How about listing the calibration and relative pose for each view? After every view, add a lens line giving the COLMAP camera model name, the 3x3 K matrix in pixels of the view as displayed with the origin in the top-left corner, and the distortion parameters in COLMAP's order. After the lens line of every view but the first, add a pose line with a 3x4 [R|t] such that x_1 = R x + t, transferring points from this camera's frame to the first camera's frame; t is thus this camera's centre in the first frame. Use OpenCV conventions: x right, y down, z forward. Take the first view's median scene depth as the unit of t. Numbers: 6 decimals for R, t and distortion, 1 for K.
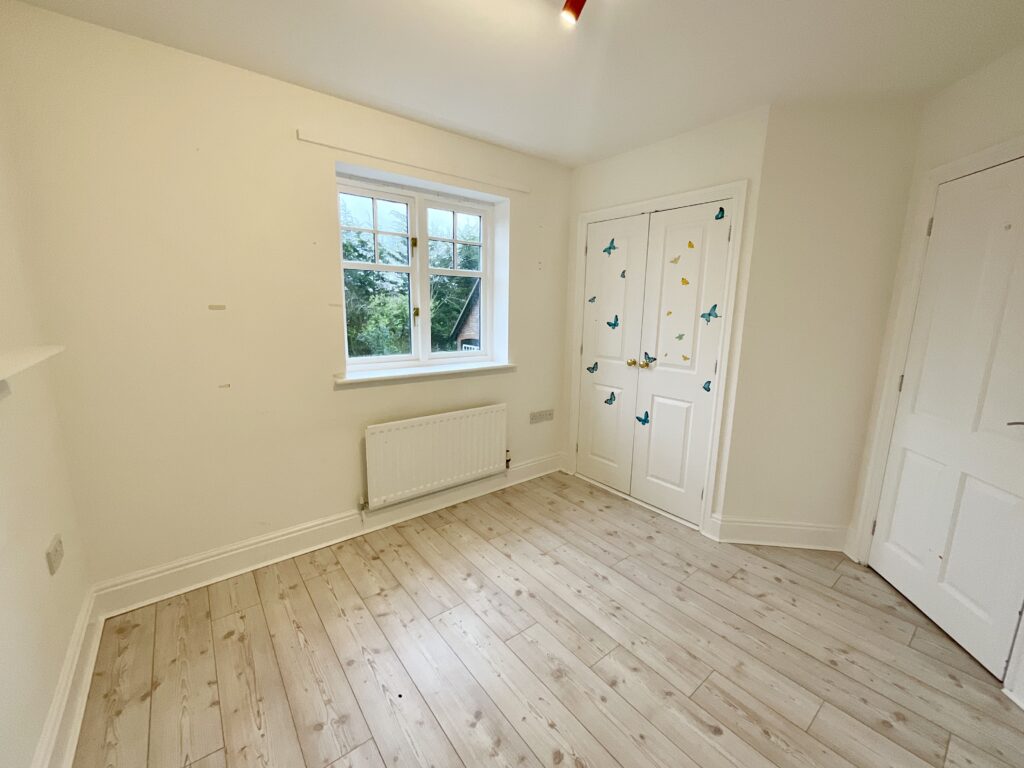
lens RADIAL K [[417.2, 0, 514.3], [0, 417.2, 389.4], [0, 0, 1]] dist [-0.001558, -0.000594]
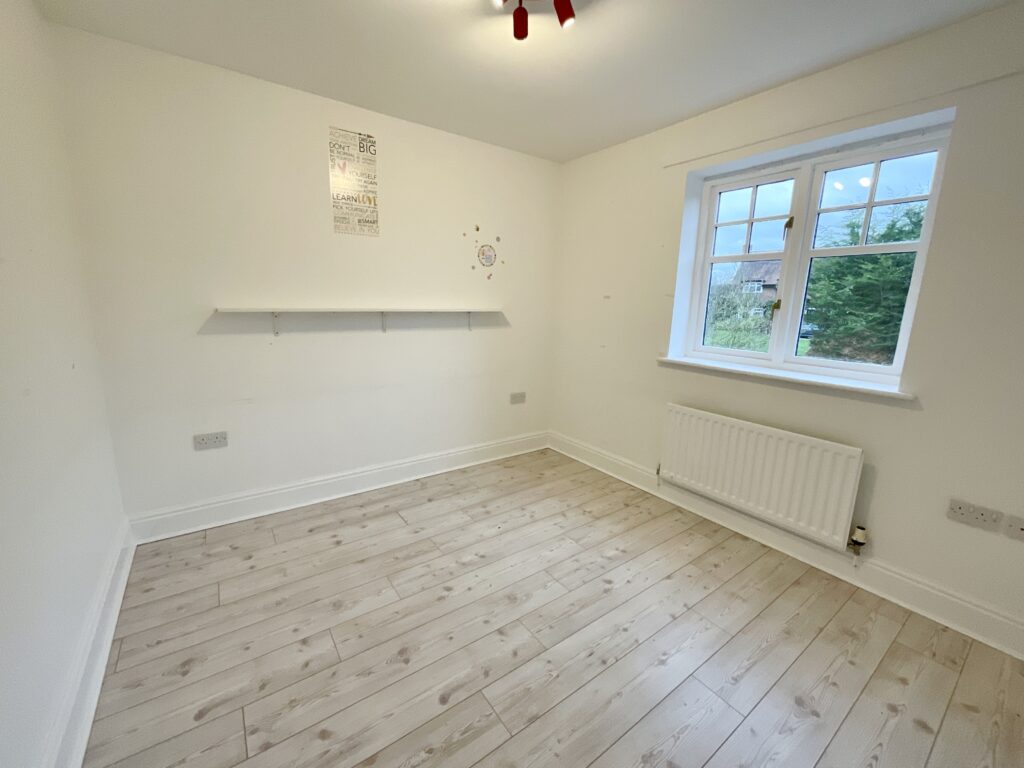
lens RADIAL K [[417.2, 0, 509.1], [0, 417.2, 391.9], [0, 0, 1]] dist [-0.001558, -0.000594]
pose [[-0.057066, 0.203736, -0.977361, 0.810520], [-0.218013, 0.952788, 0.211343, -0.089691], [0.974276, 0.225138, -0.009955, 0.613050]]
